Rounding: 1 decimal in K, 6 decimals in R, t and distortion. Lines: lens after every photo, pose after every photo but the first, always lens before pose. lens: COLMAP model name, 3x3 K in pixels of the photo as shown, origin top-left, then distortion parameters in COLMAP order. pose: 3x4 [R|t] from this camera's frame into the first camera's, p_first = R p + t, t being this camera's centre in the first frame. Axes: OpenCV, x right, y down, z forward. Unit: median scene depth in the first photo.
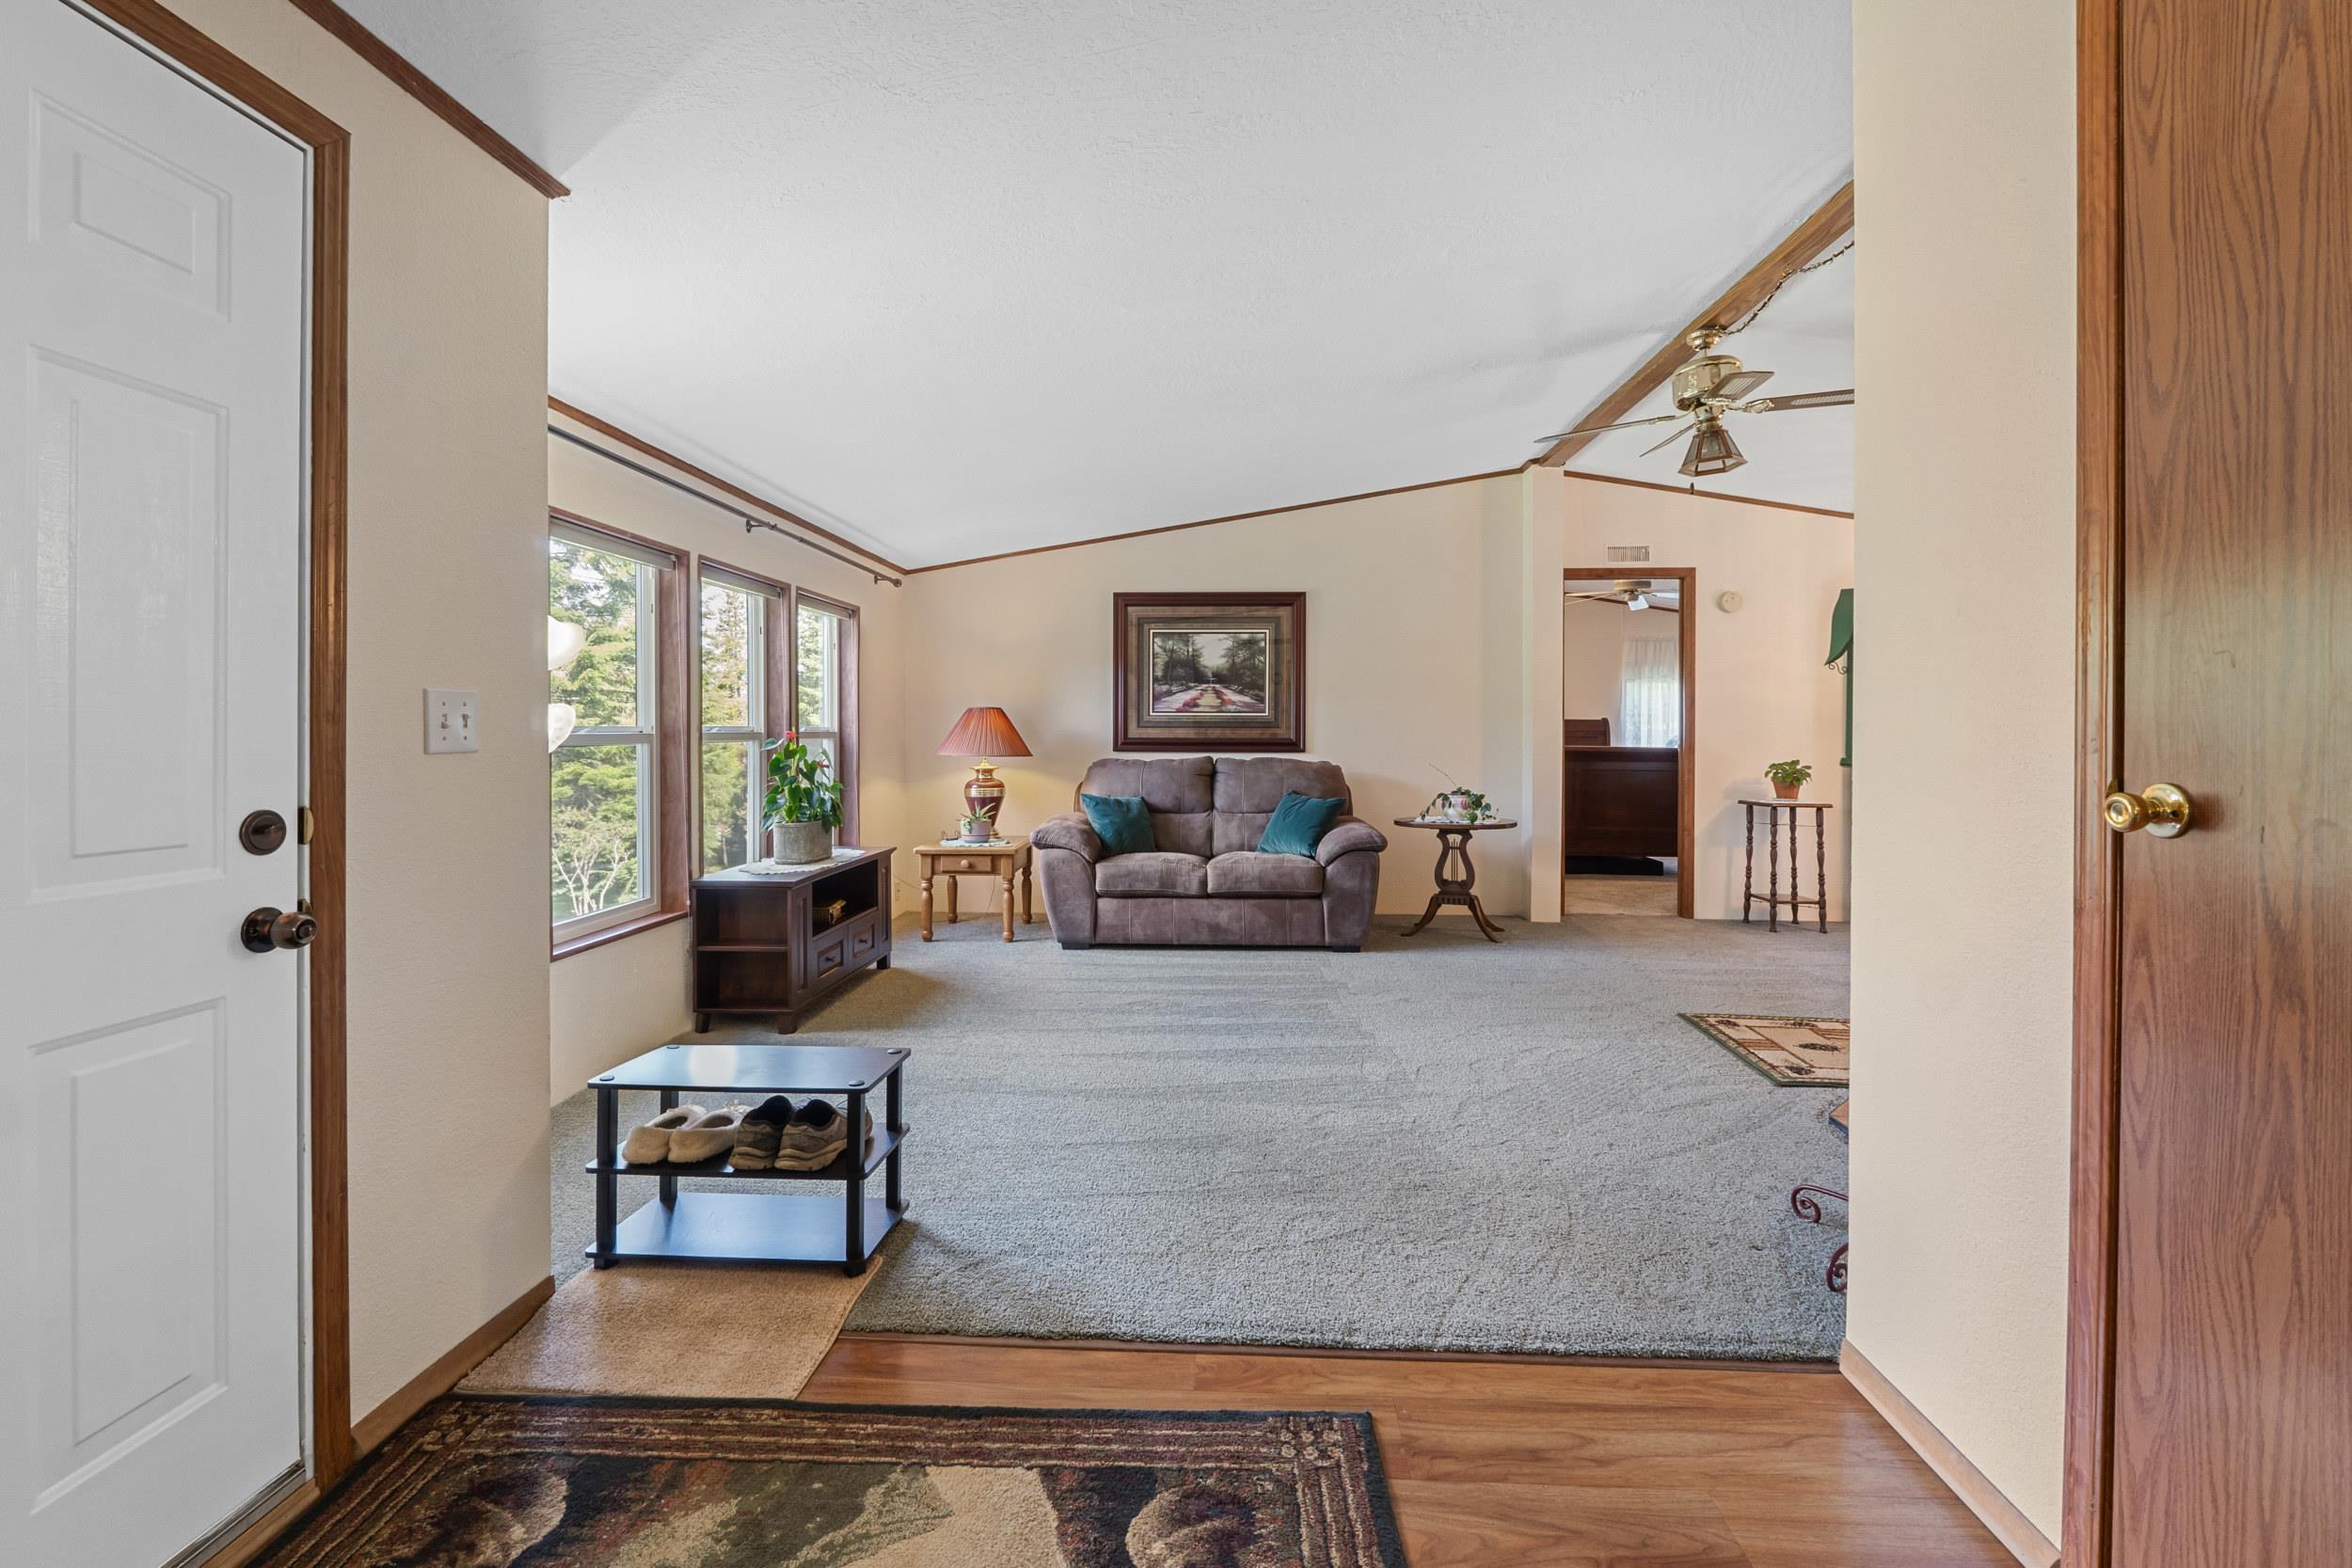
lens RADIAL K [[1042.4, 0, 1199.2], [0, 1042.4, 738.3], [0, 0, 1]] dist [-0.008083, -0.000108]
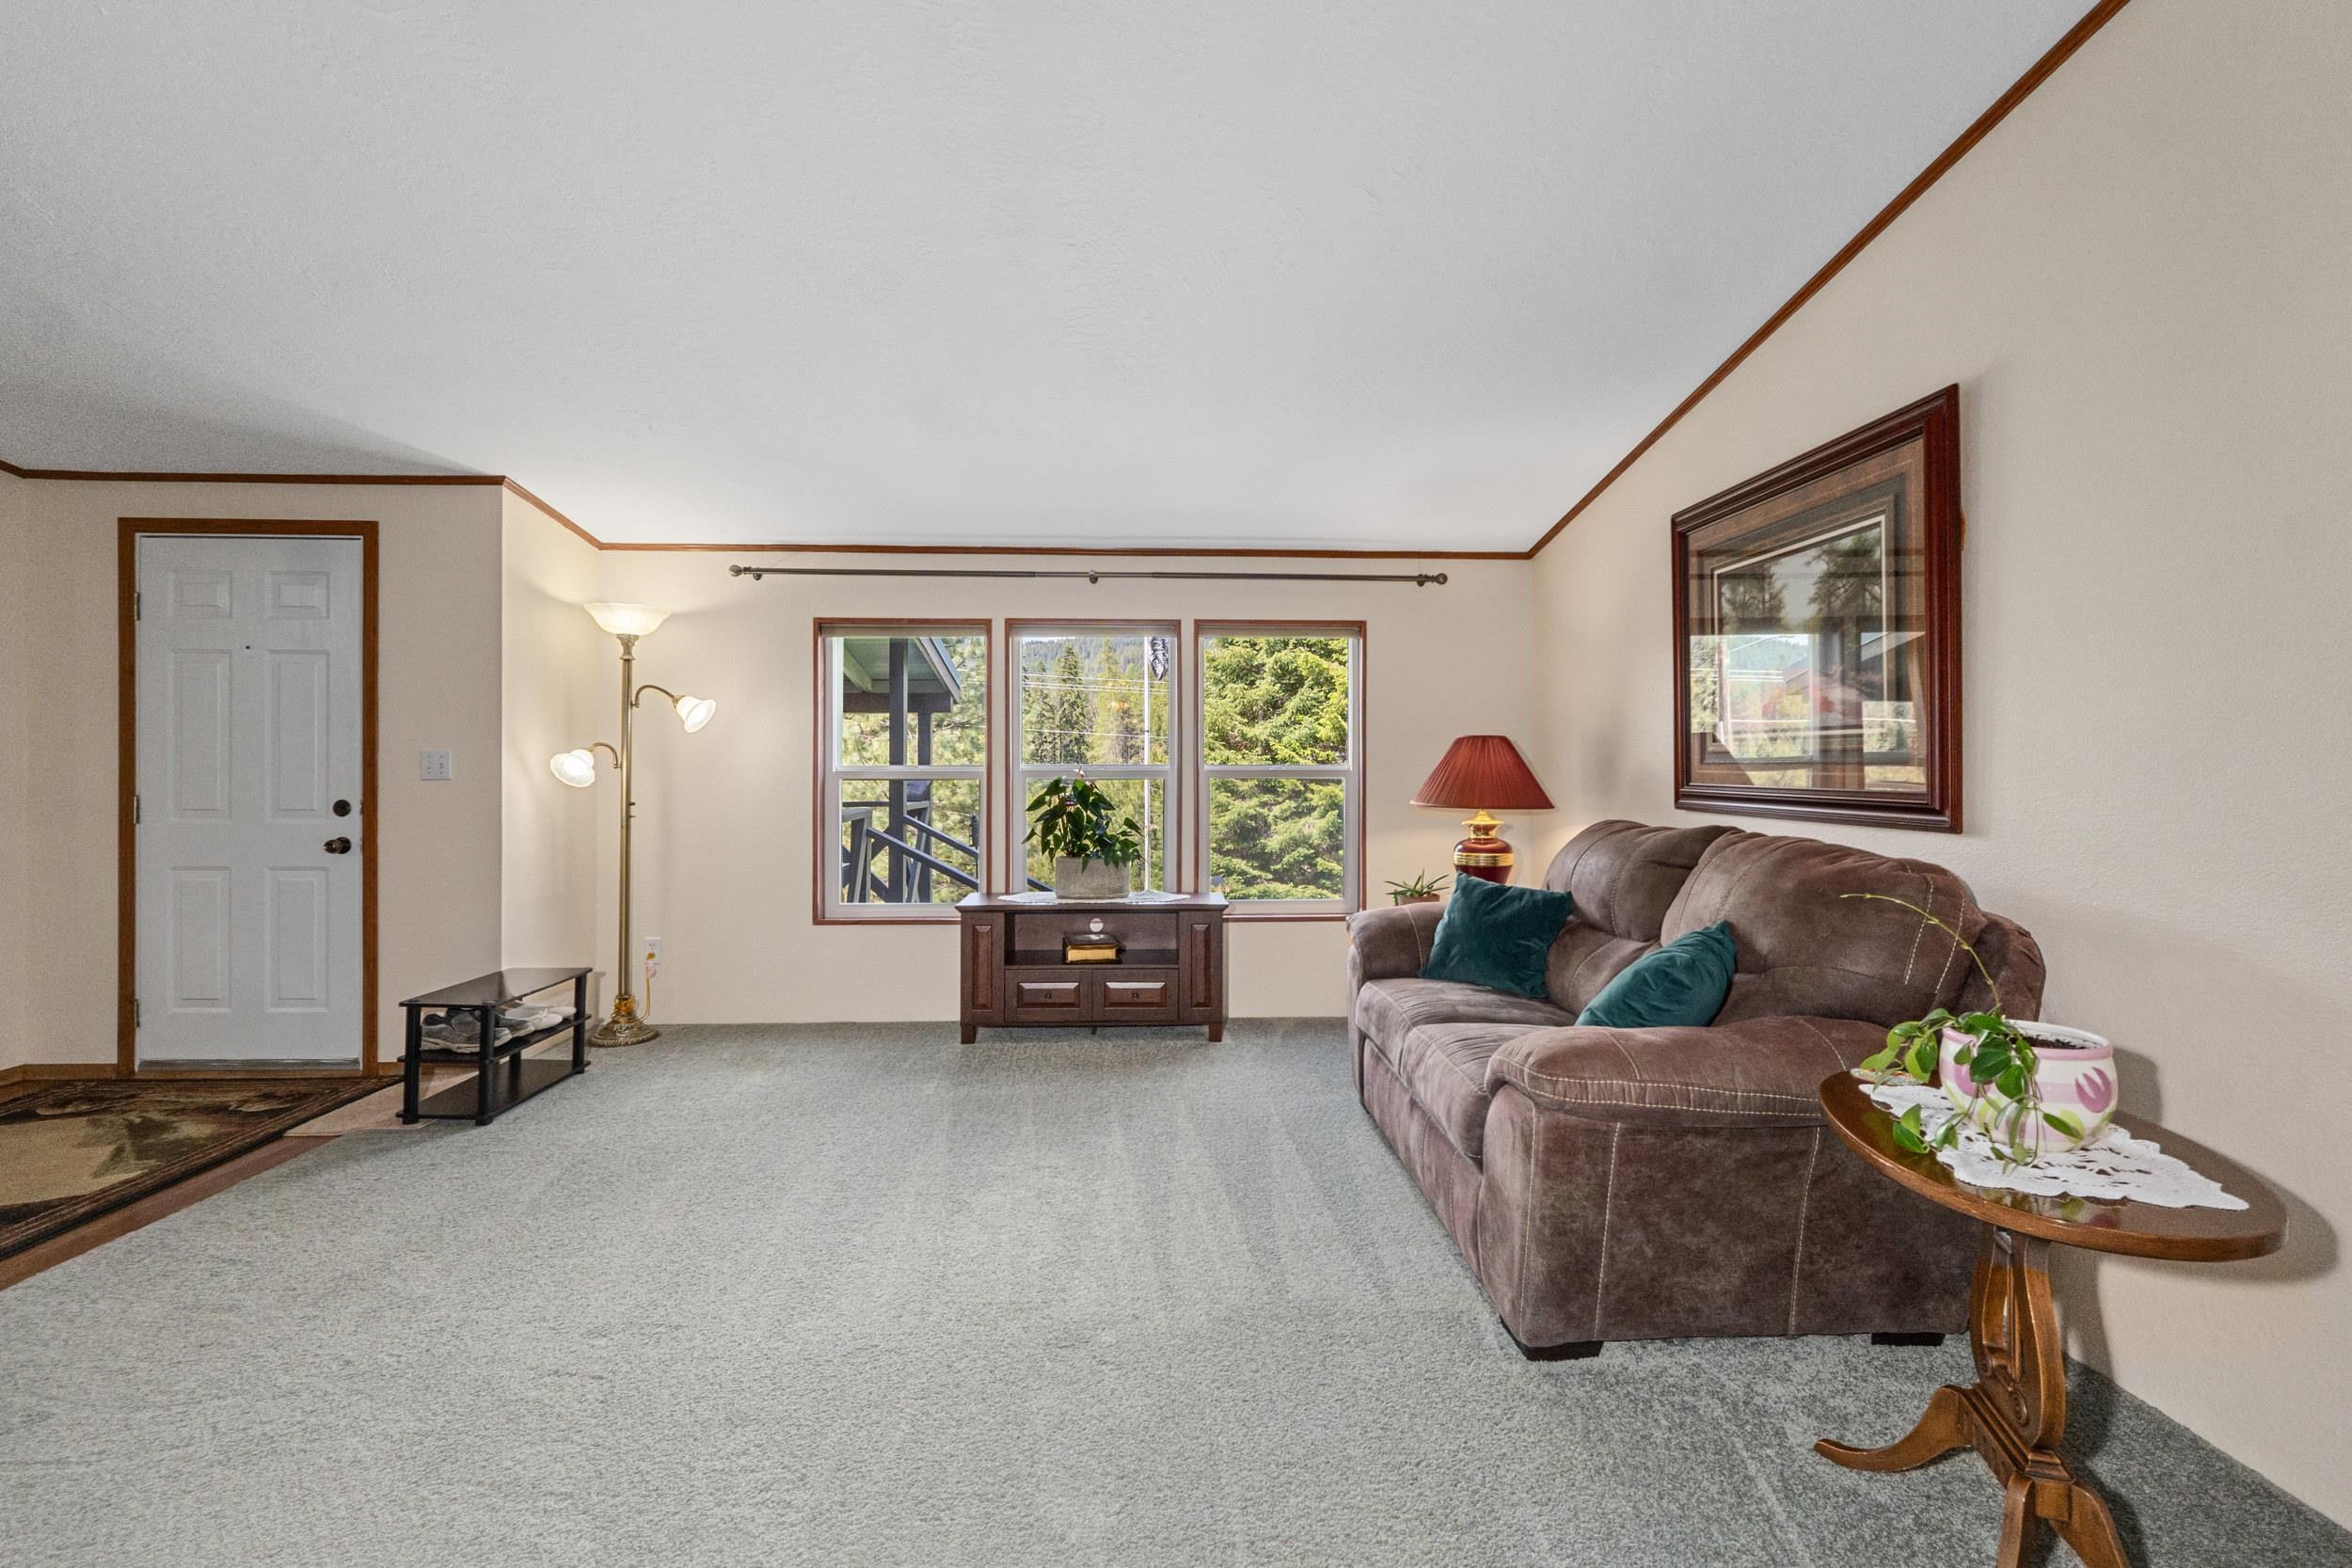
lens RADIAL K [[1042.4, 0, 1191.0], [0, 1042.4, 760.5], [0, 0, 1]] dist [-0.008083, -0.000108]
pose [[0.056236, -0.004481, -0.998407, 0.497770], [-0.007159, 0.999962, -0.004892, -0.008705], [0.998392, 0.007423, 0.056201, 0.811259]]
